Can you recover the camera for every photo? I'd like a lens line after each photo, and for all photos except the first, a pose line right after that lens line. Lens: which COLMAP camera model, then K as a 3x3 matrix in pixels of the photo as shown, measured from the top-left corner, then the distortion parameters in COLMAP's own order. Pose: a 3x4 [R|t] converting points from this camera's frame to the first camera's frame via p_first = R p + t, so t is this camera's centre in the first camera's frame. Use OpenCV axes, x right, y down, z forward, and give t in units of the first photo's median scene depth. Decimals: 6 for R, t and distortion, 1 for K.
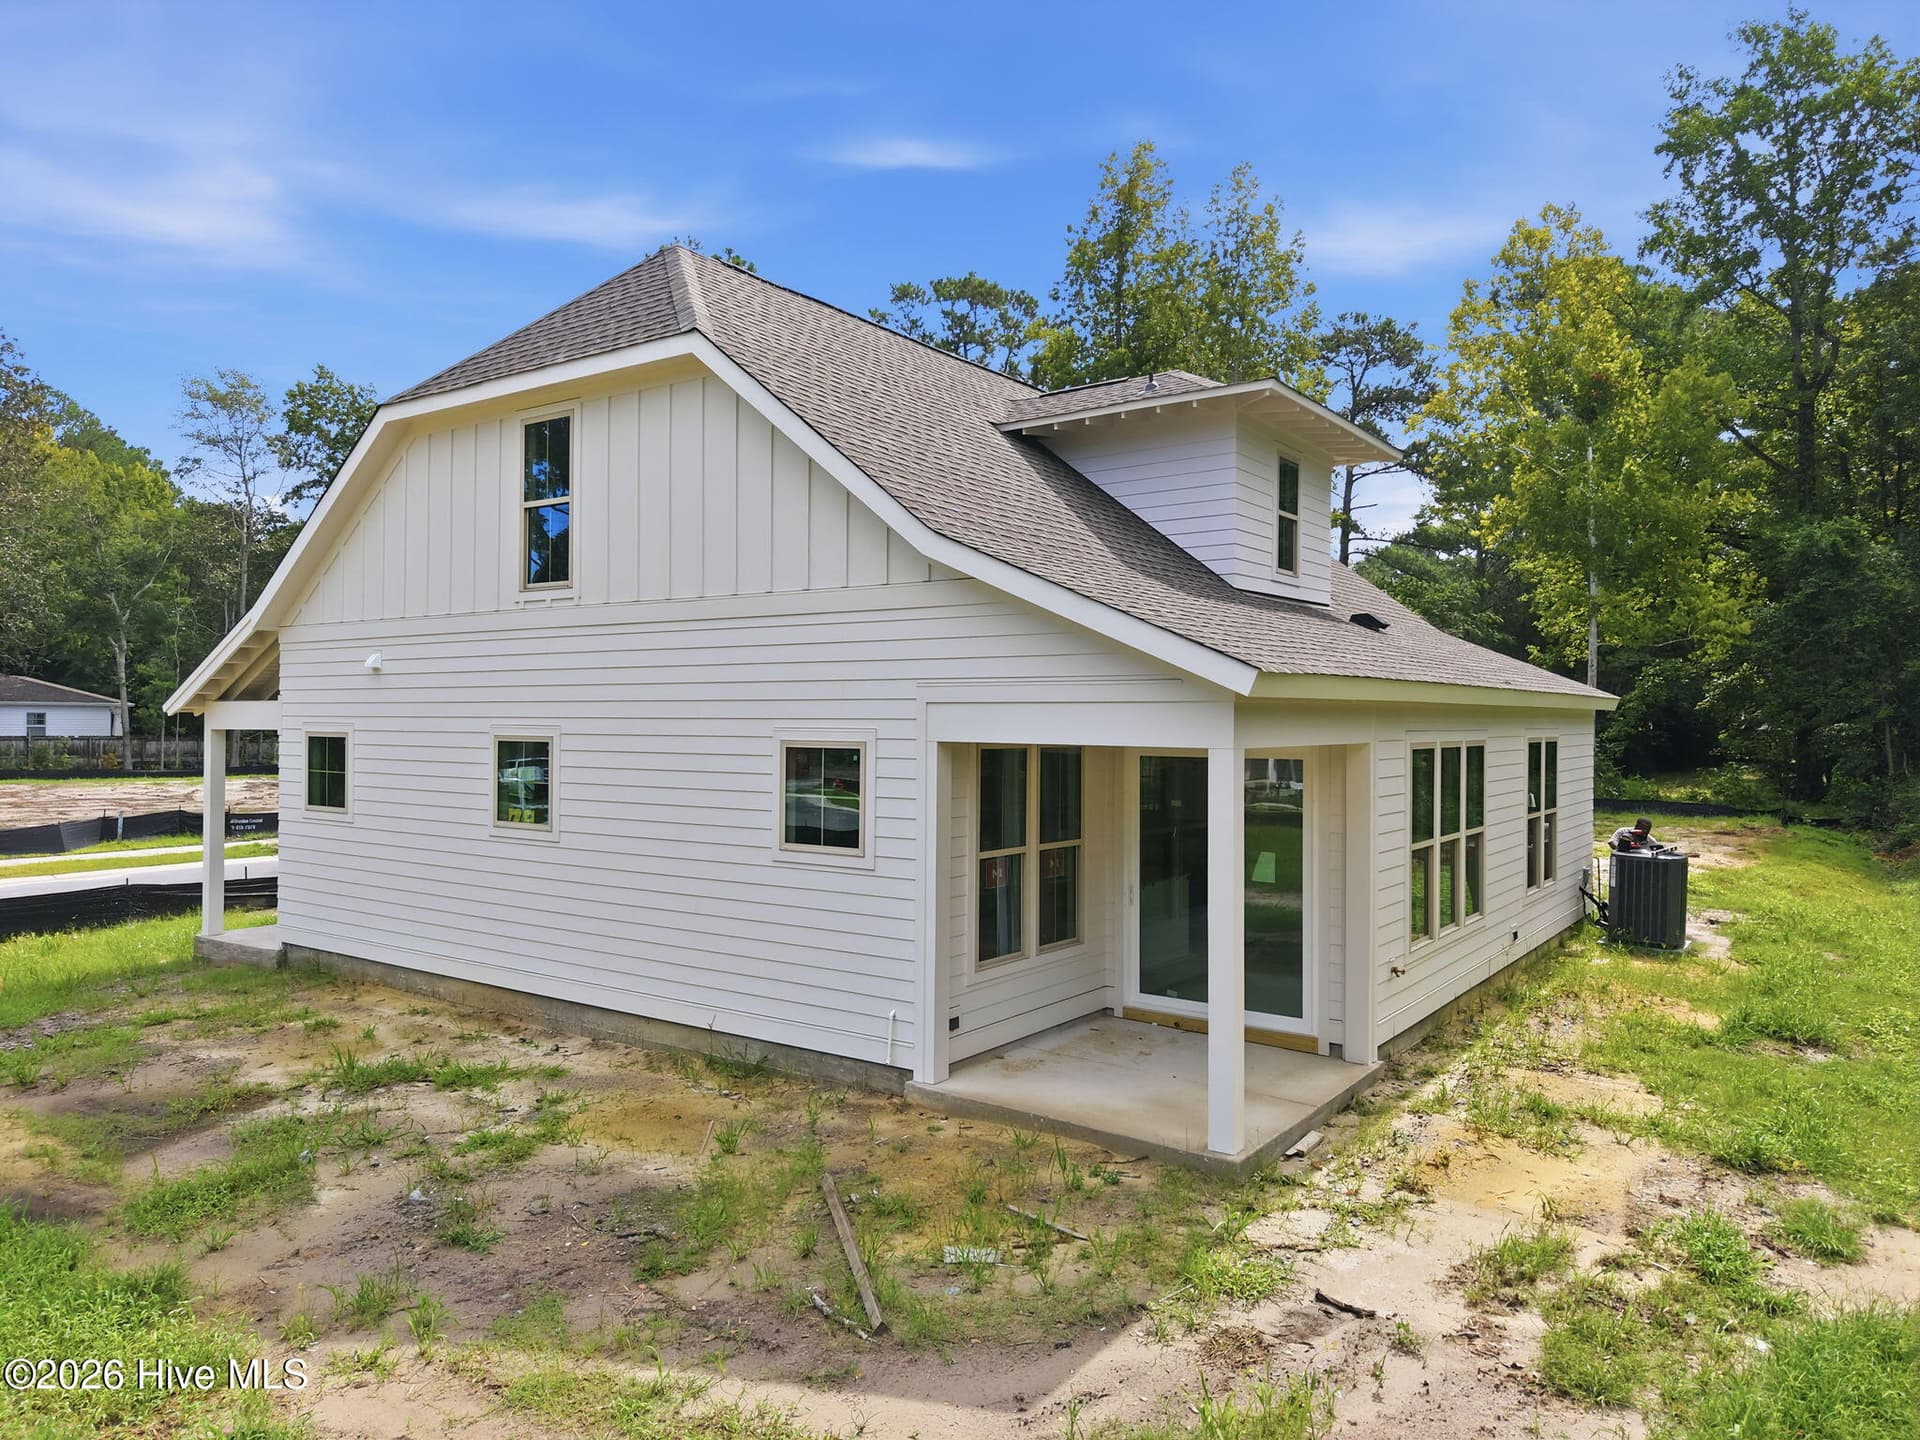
lens RADIAL K [[1285.1, 0, 960.0], [0, 1285.1, 720.0], [0, 0, 1]] dist [0.028643, 0.001451]
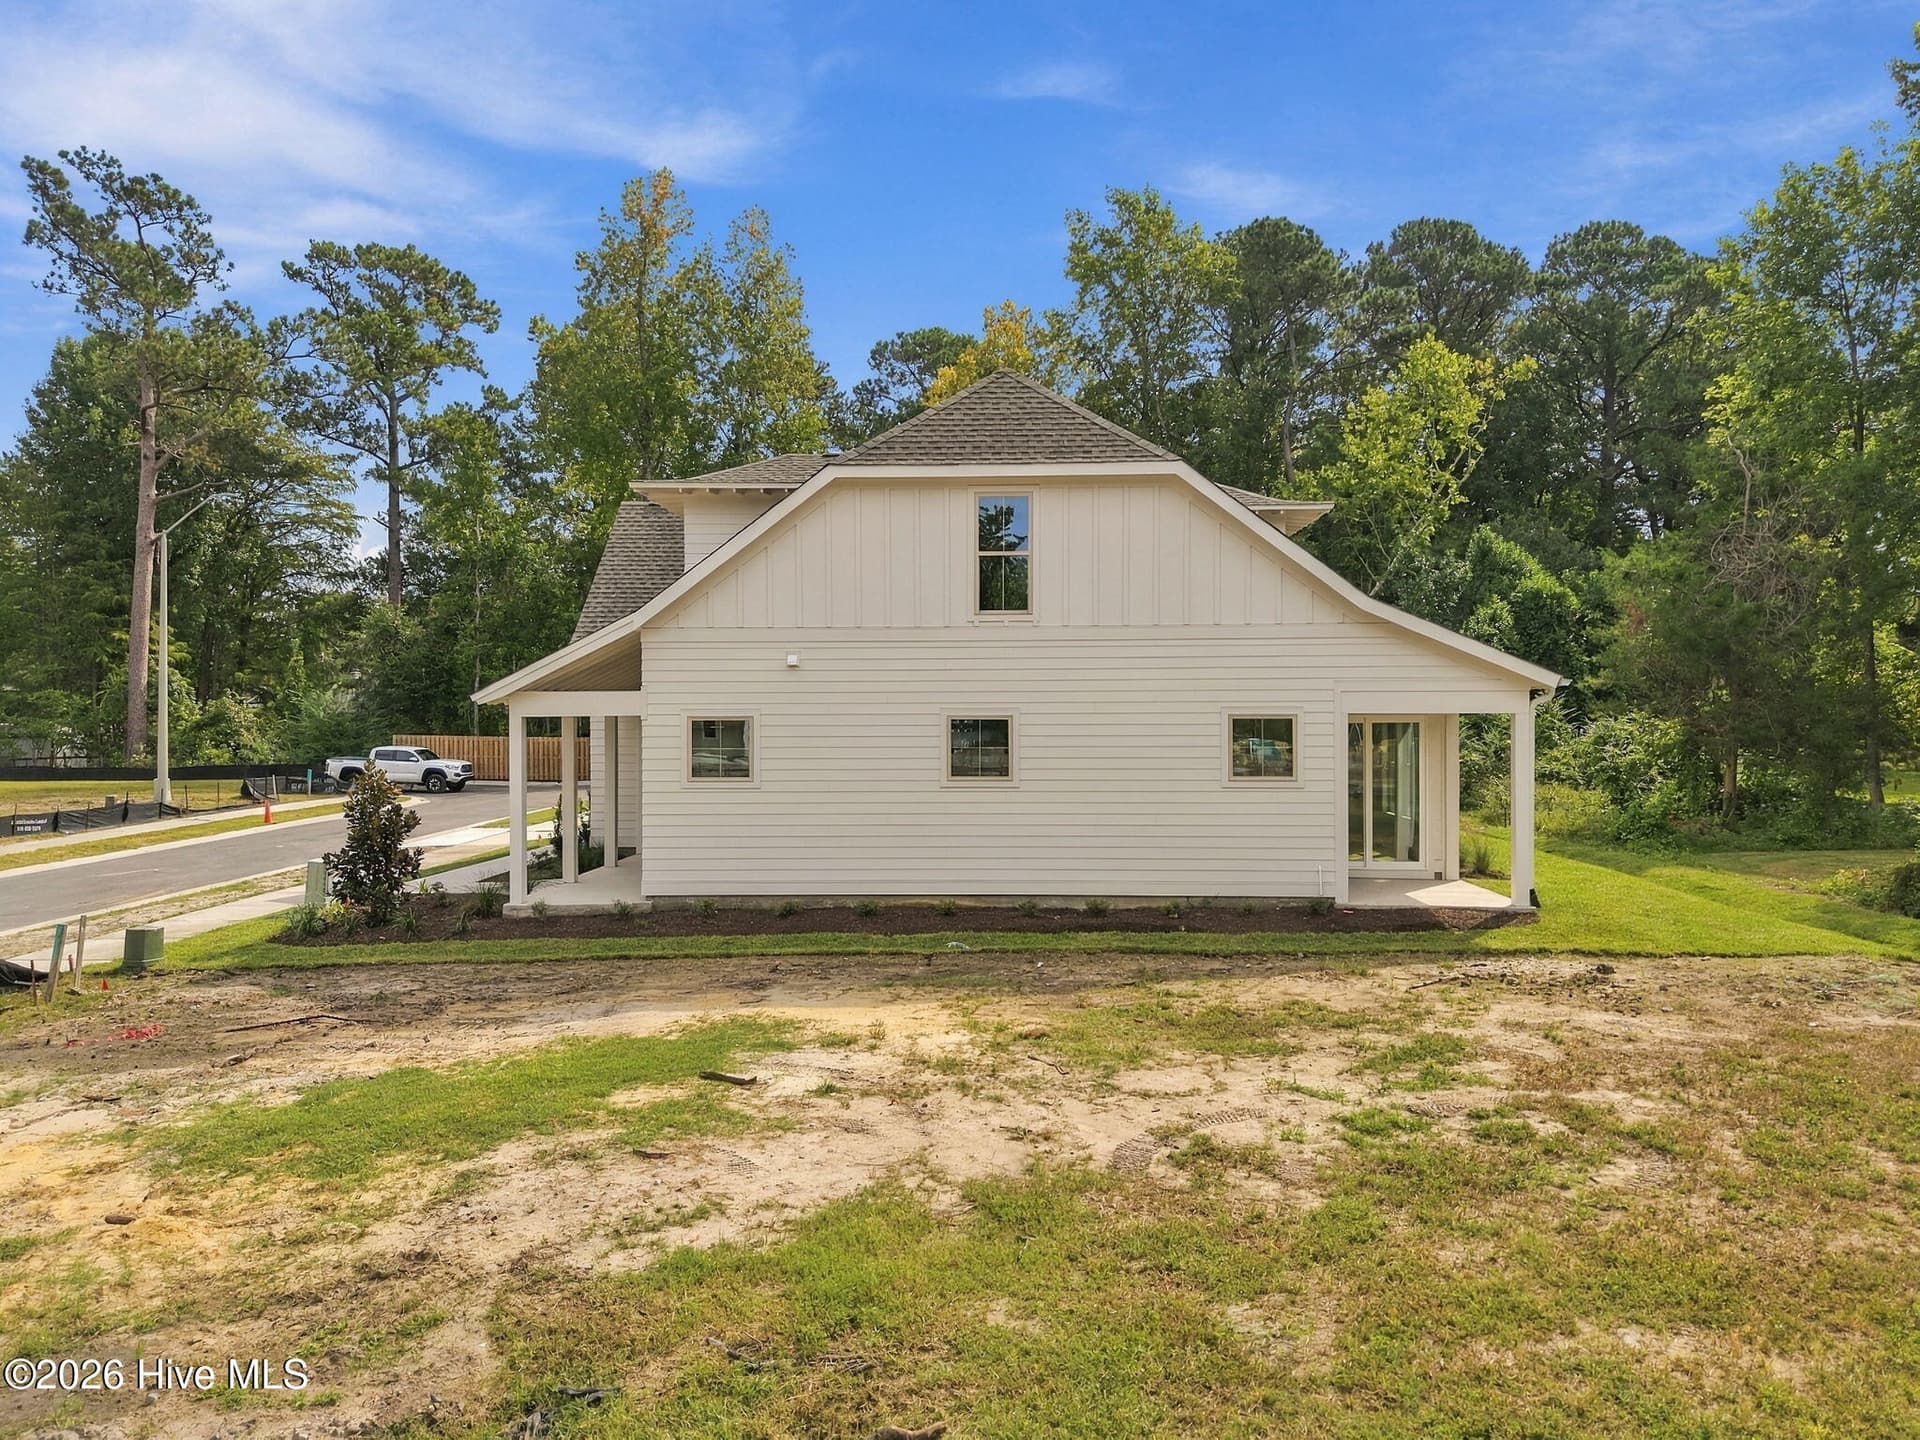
lens RADIAL K [[1285.1, 0, 960.0], [0, 1285.1, 720.0], [0, 0, 1]] dist [0.028643, 0.001451]
pose [[0.857391, -0.008318, 0.514599, -0.867840], [0.007099, 0.999965, 0.004337, 0.008711], [-0.514617, -0.000066, 0.857420, -0.164322]]
